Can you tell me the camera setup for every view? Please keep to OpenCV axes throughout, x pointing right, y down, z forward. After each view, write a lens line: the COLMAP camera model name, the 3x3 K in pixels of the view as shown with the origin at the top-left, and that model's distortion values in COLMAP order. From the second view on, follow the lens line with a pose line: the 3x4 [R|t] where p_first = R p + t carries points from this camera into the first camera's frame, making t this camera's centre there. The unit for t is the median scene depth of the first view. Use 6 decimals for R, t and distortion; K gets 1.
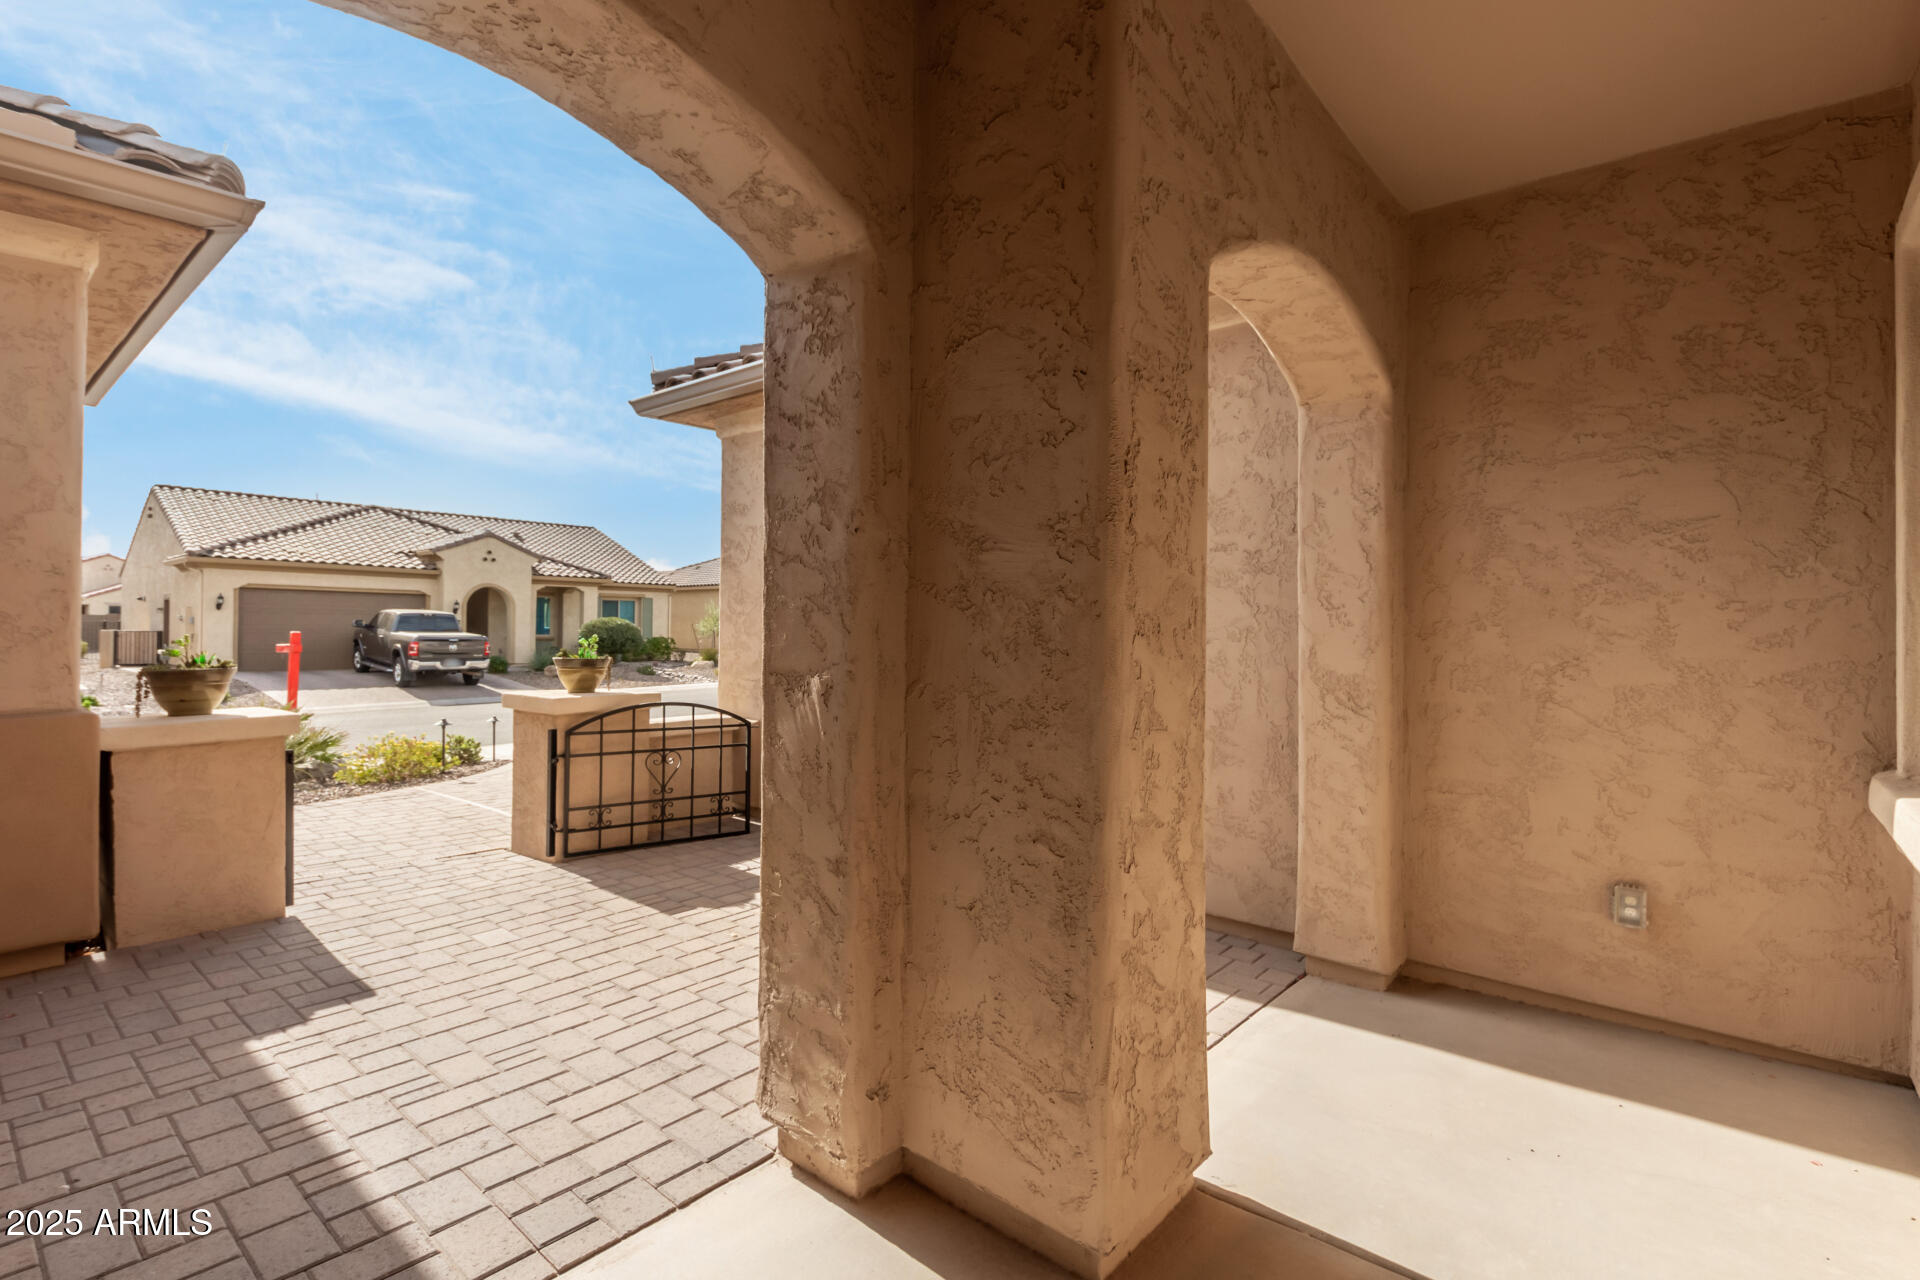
lens RADIAL K [[896.3, 0, 964.0], [0, 896.3, 608.5], [0, 0, 1]] dist [0.003800, -0.004269]
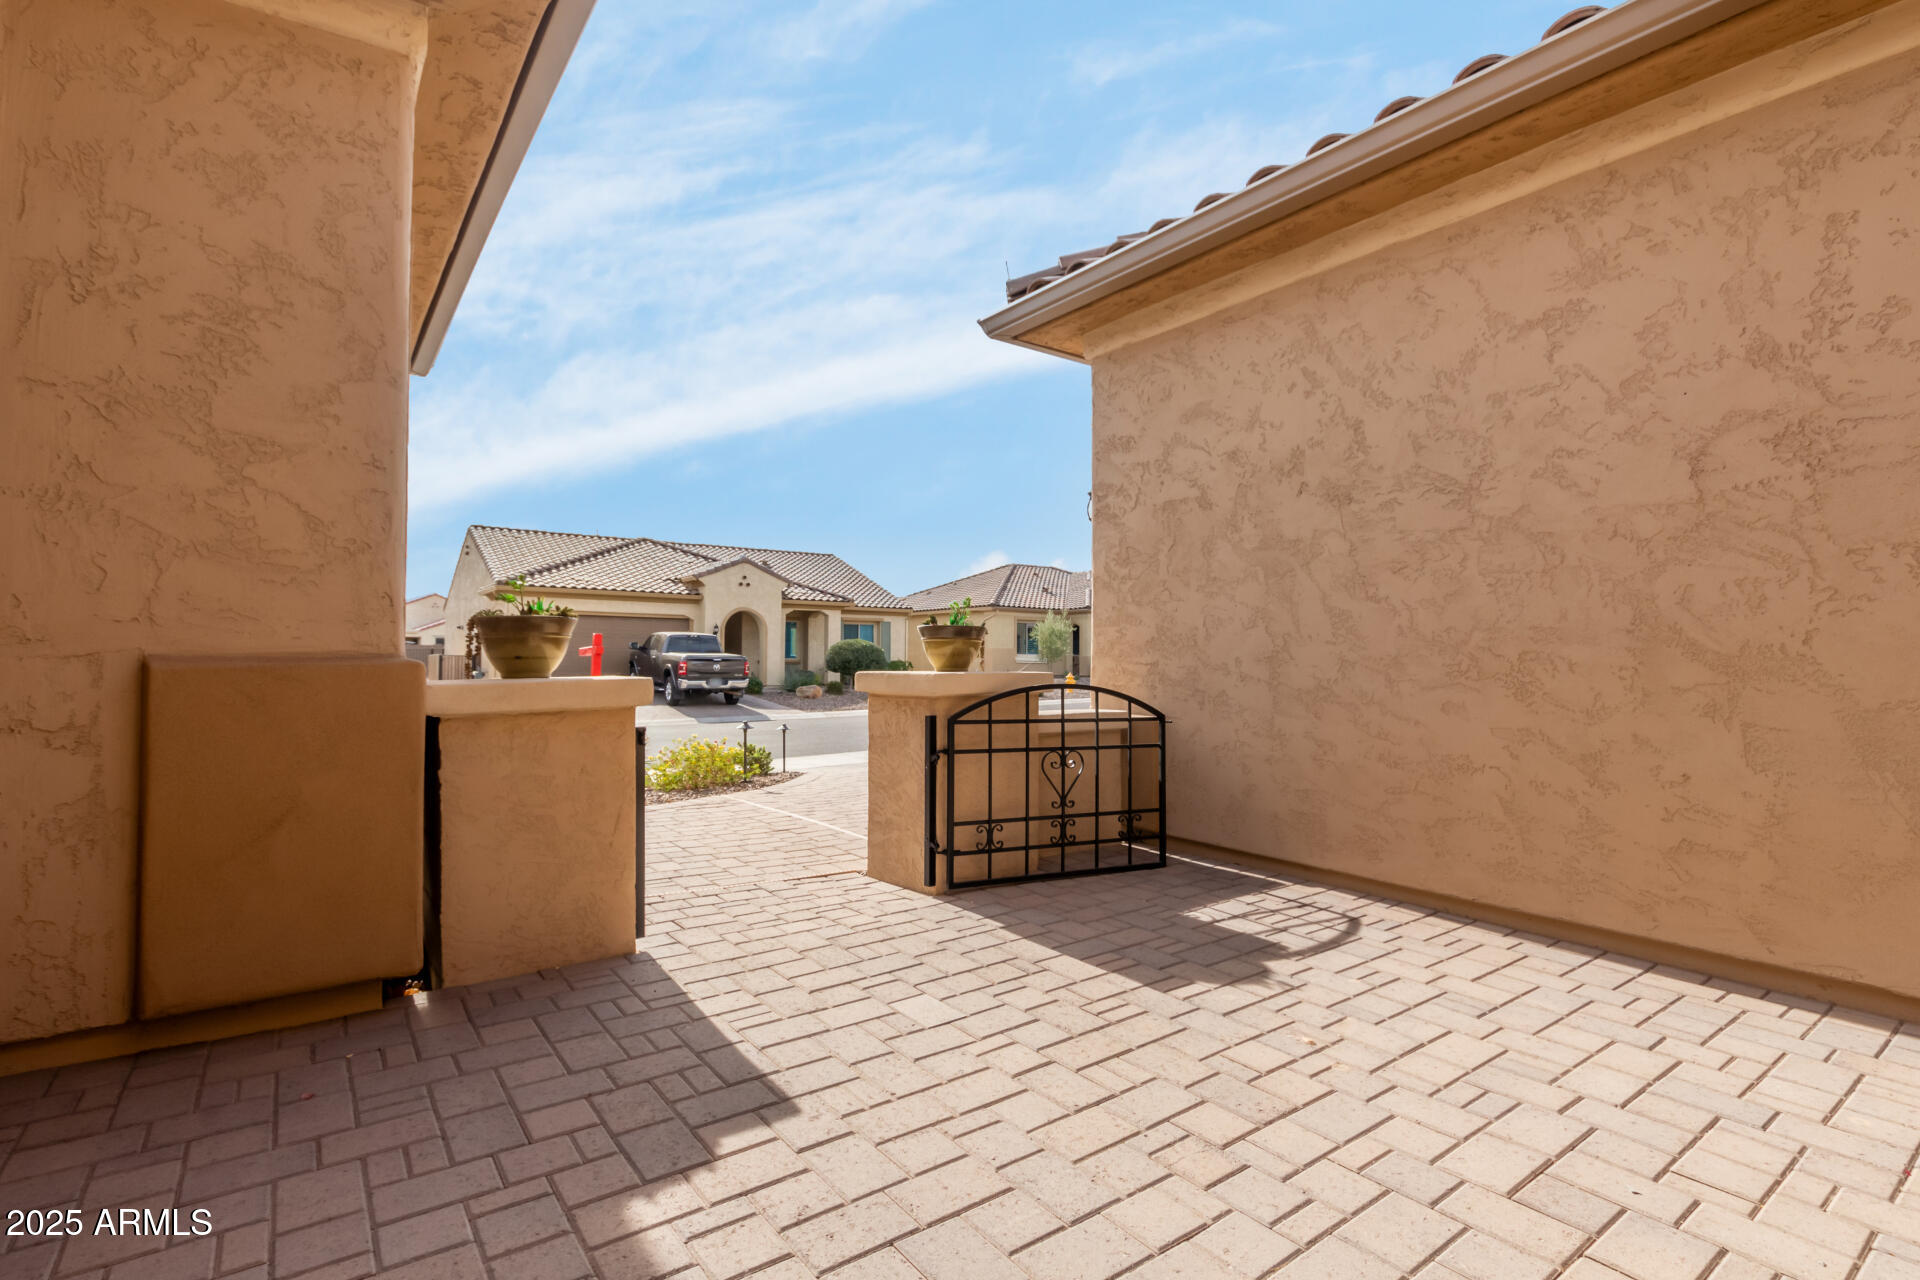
lens RADIAL K [[886.2, 0, 952.5], [0, 886.2, 621.0], [0, 0, 1]] dist [0.002342, -0.000299]
pose [[0.972569, -0.015297, -0.232113, -0.267466], [0.009576, 0.999622, -0.025756, 0.074647], [0.232419, 0.022827, 0.972348, 0.279605]]
